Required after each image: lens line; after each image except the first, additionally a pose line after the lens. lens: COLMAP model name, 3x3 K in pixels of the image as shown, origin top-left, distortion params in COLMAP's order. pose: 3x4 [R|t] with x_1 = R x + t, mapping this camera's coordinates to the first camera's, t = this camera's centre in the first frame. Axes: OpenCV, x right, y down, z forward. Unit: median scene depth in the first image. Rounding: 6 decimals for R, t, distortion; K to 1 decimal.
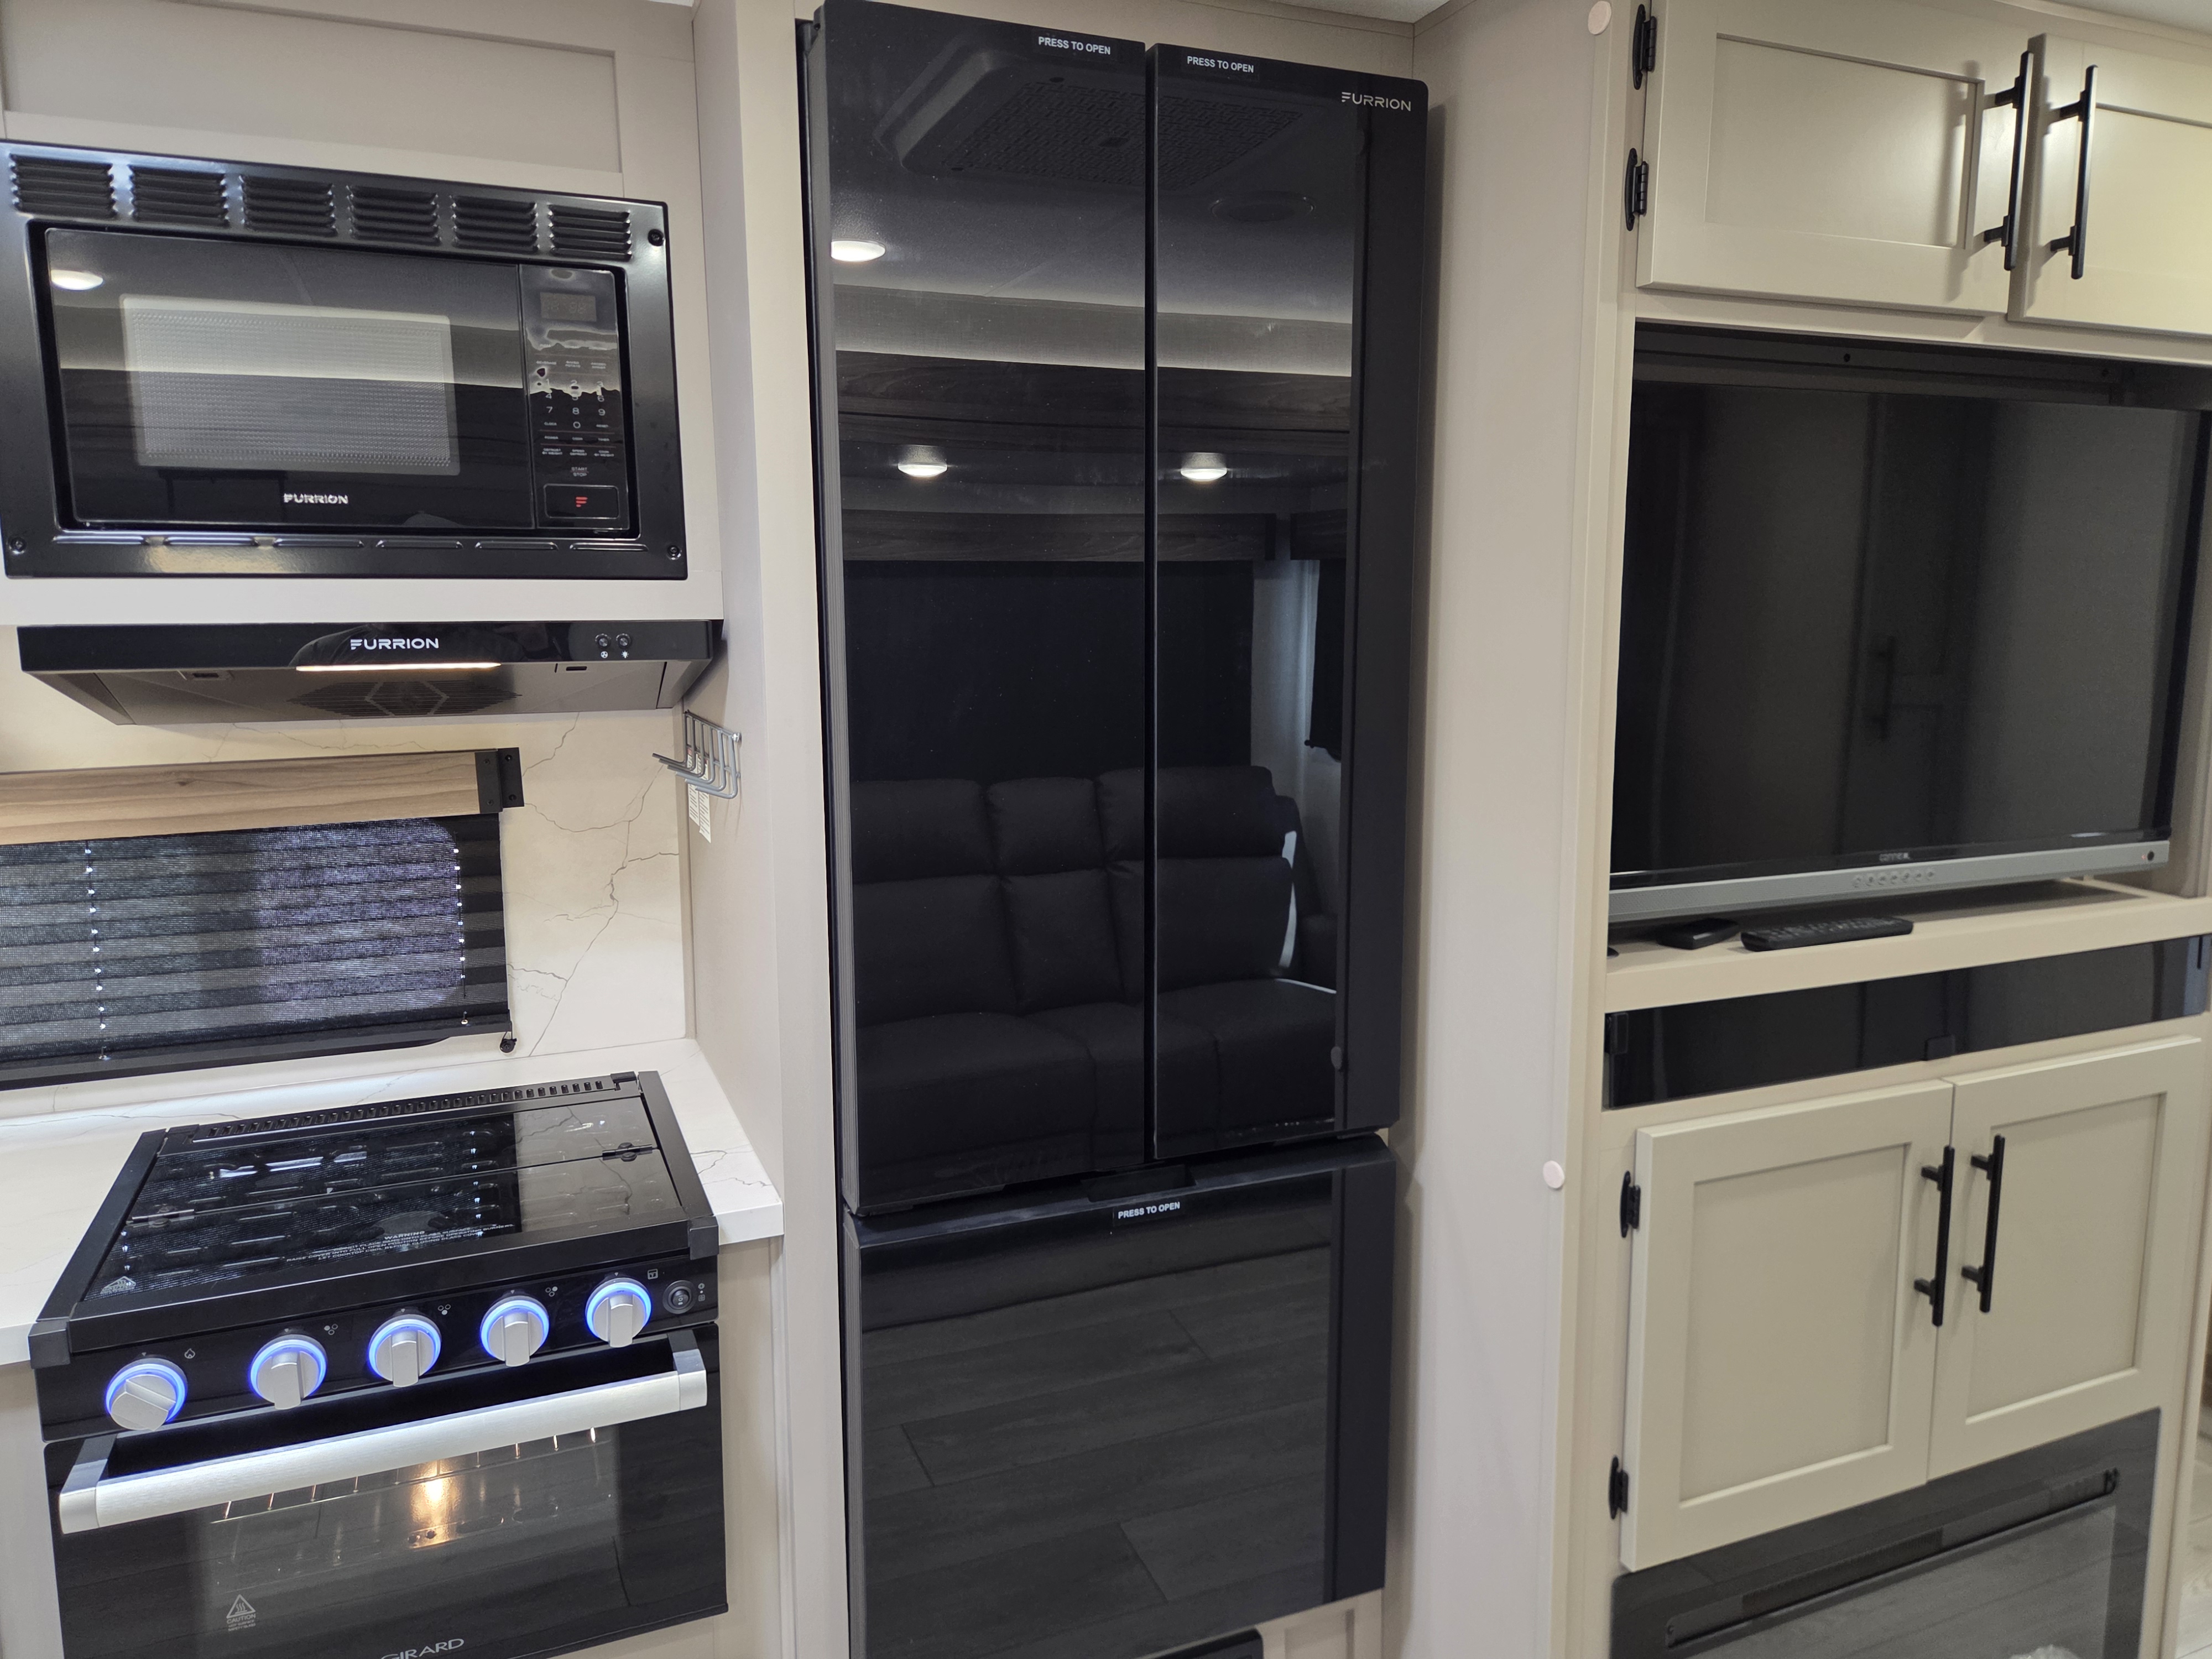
lens RADIAL K [[1498.3, 0, 1103.3], [0, 1498.3, 817.6], [0, 0, 1]] dist [0.062356, -0.055250]
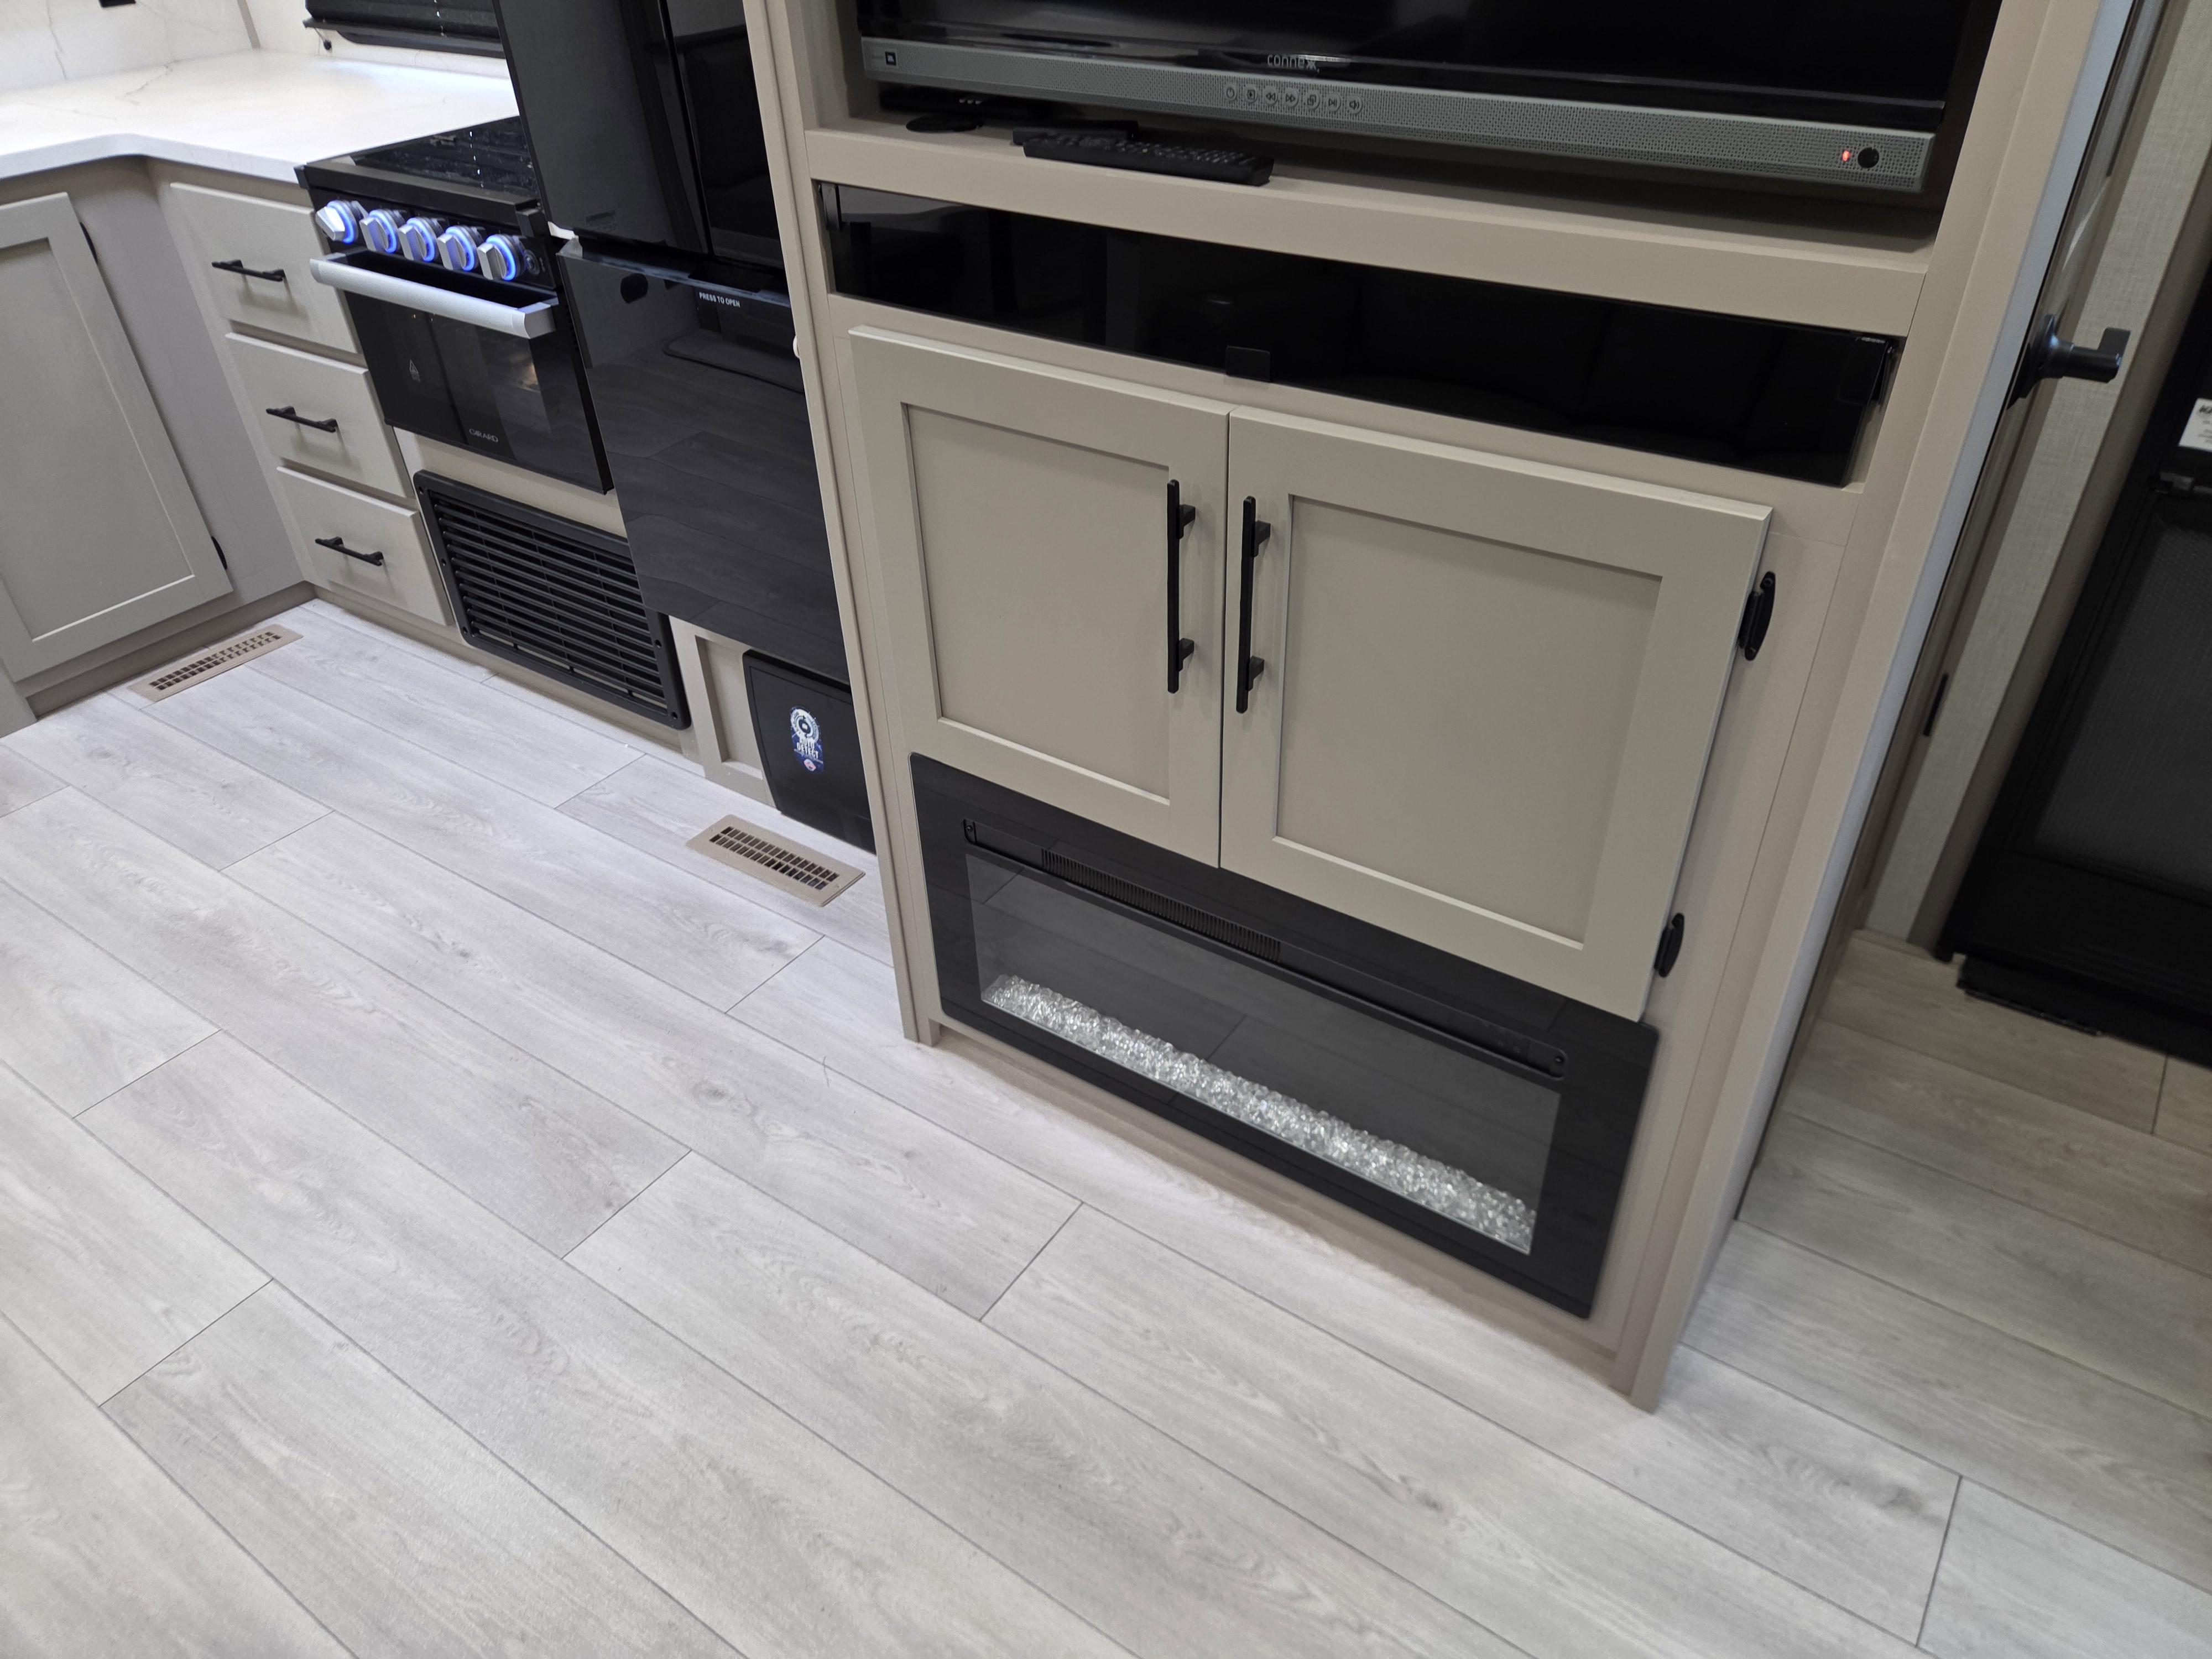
lens RADIAL K [[1498.3, 0, 1088.7], [0, 1498.3, 838.9], [0, 0, 1]] dist [0.062356, -0.055250]
pose [[0.538348, 0.489729, -0.685818, 1.125049], [-0.088616, 0.842198, 0.531836, -0.035013], [0.838050, -0.225538, 0.496794, 0.525154]]
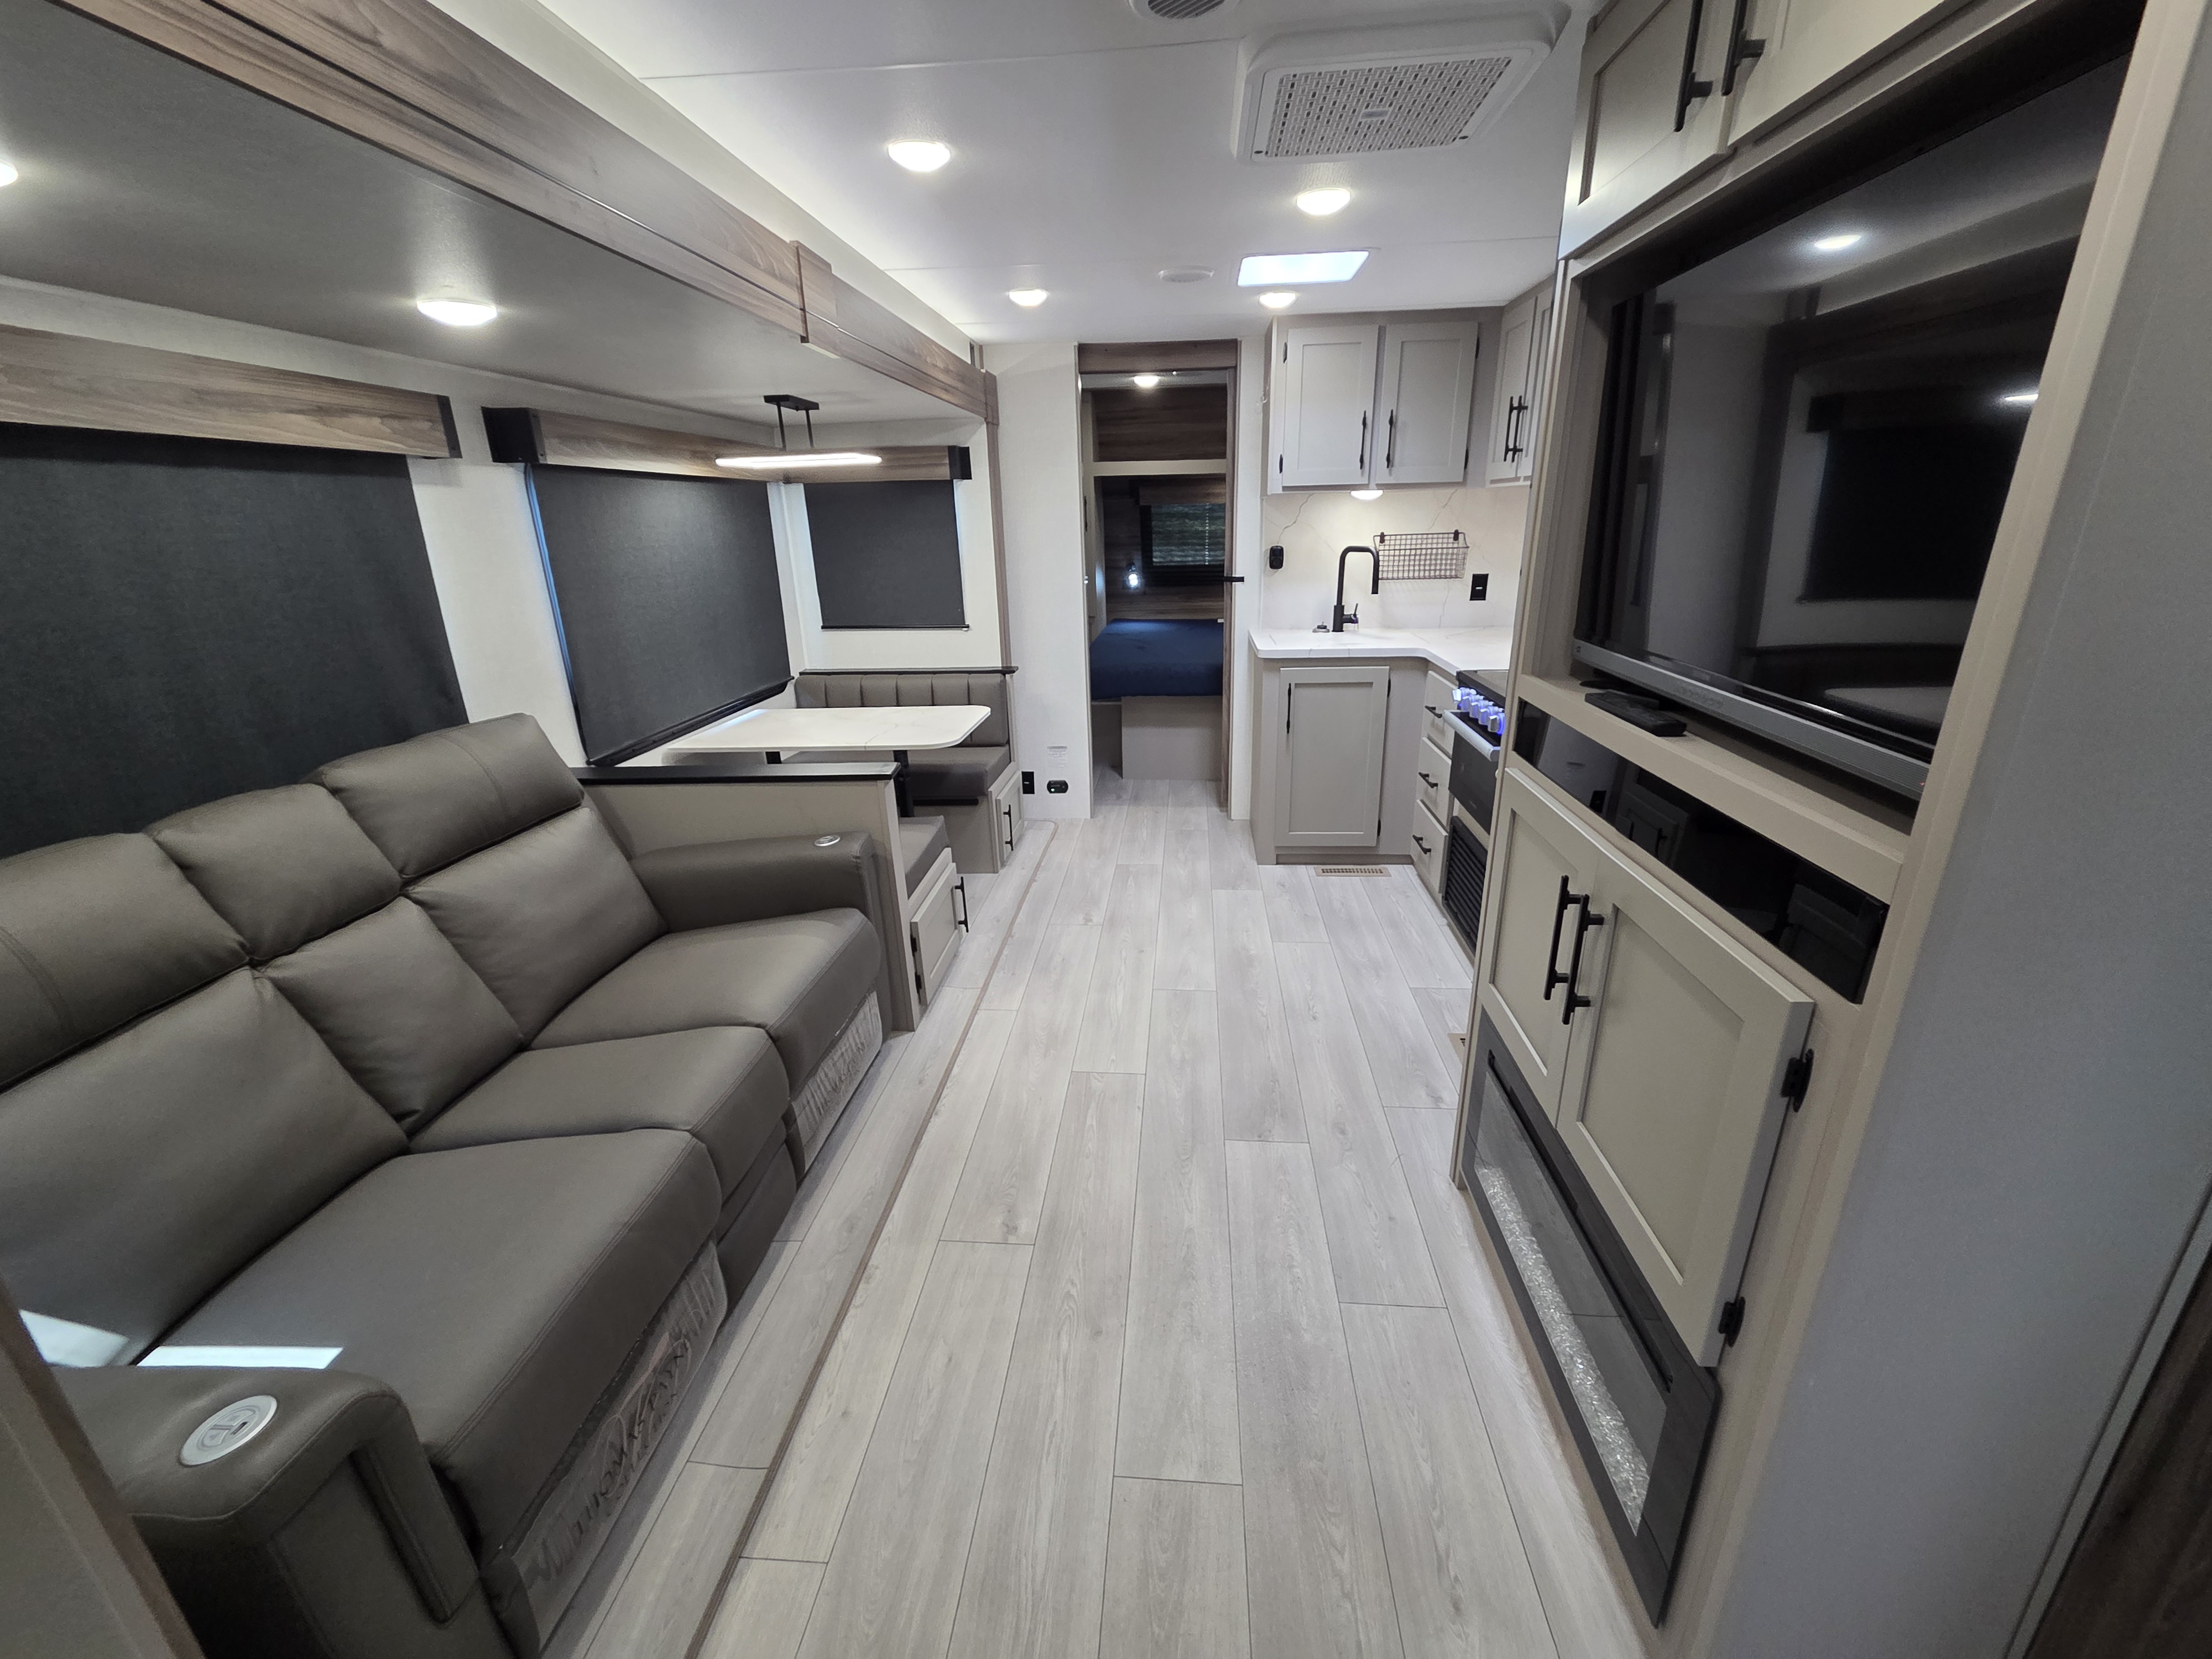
lens RADIAL K [[905.7, 0, 1117.0], [0, 905.7, 834.1], [0, 0, 1]] dist [0.001862, -0.000684]
pose [[-0.453158, 0.314844, -0.833979, 1.361715], [-0.100914, 0.911419, 0.398913, -0.095456], [0.885700, 0.264930, -0.381245, 0.919241]]
